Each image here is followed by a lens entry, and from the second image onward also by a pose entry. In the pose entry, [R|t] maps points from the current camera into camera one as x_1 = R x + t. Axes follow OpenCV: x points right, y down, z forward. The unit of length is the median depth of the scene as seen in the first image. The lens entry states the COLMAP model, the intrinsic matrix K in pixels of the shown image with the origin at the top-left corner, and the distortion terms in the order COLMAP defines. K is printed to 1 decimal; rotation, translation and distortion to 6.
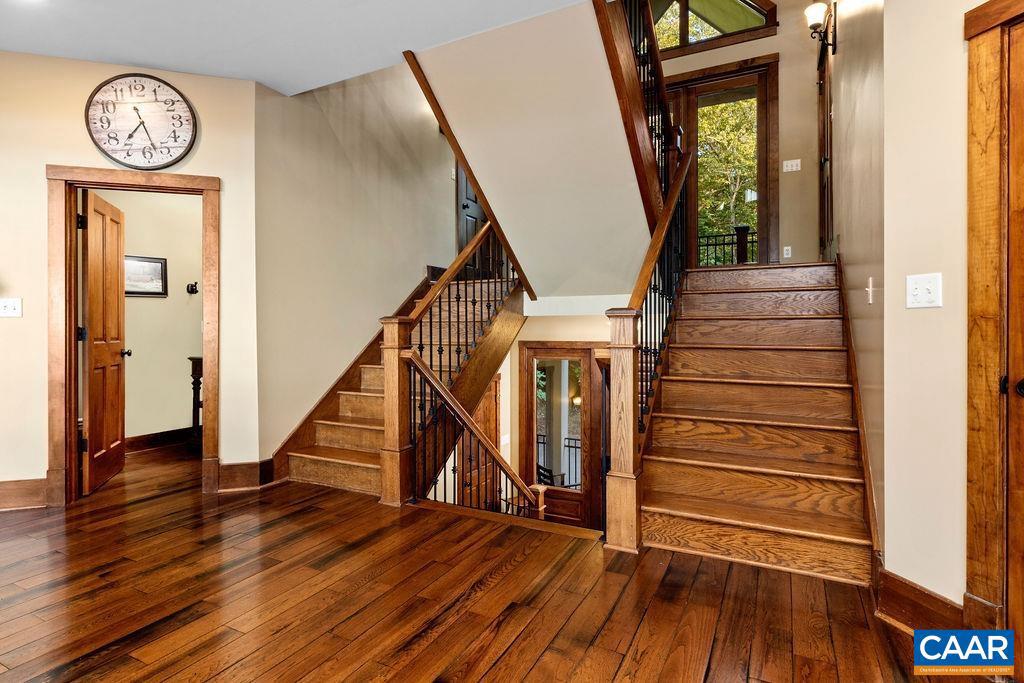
lens RADIAL K [[522.3, 0, 512.1], [0, 522.3, 330.4], [0, 0, 1]] dist [0.002035, 0.000296]
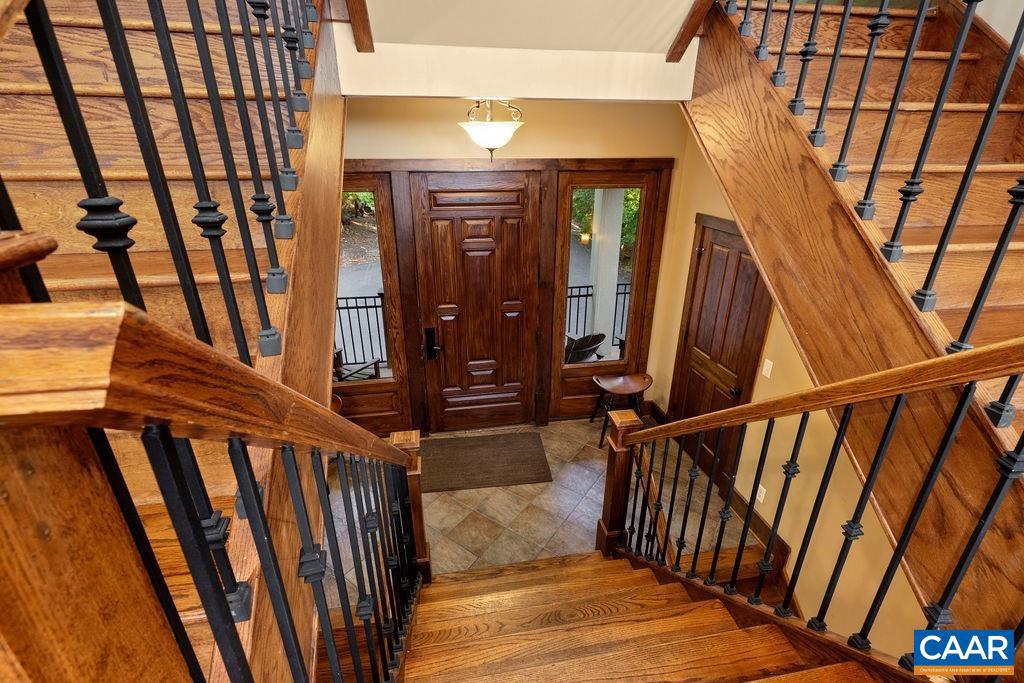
lens RADIAL K [[465.2, 0, 512.0], [0, 465.2, 341.5], [0, 0, 1]] dist [-0.001207, -0.000518]
pose [[0.793618, -0.237638, 0.560089, -0.214290], [0.000361, 0.920751, 0.390150, 0.014141], [-0.608417, -0.309427, 0.730810, 1.061061]]
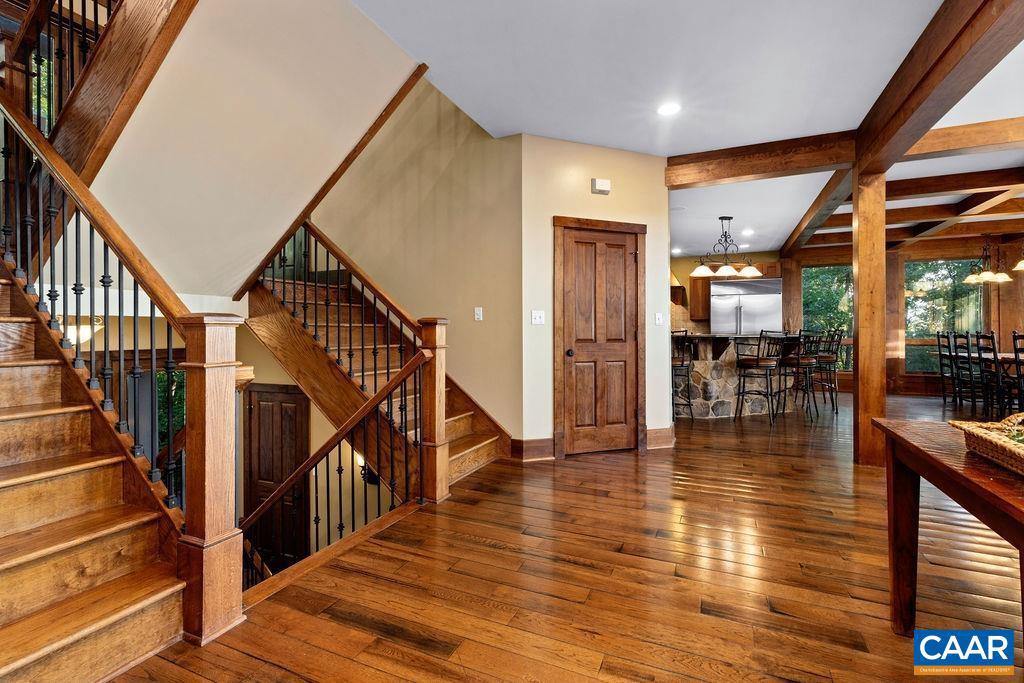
lens RADIAL K [[465.2, 0, 512.0], [0, 465.2, 341.5], [0, 0, 1]] dist [-0.001207, -0.000518]
pose [[-0.055014, -0.019121, 0.998302, -0.916093], [0.005008, 0.999799, 0.019425, -0.003723], [-0.998473, 0.006068, -0.054907, 0.831908]]
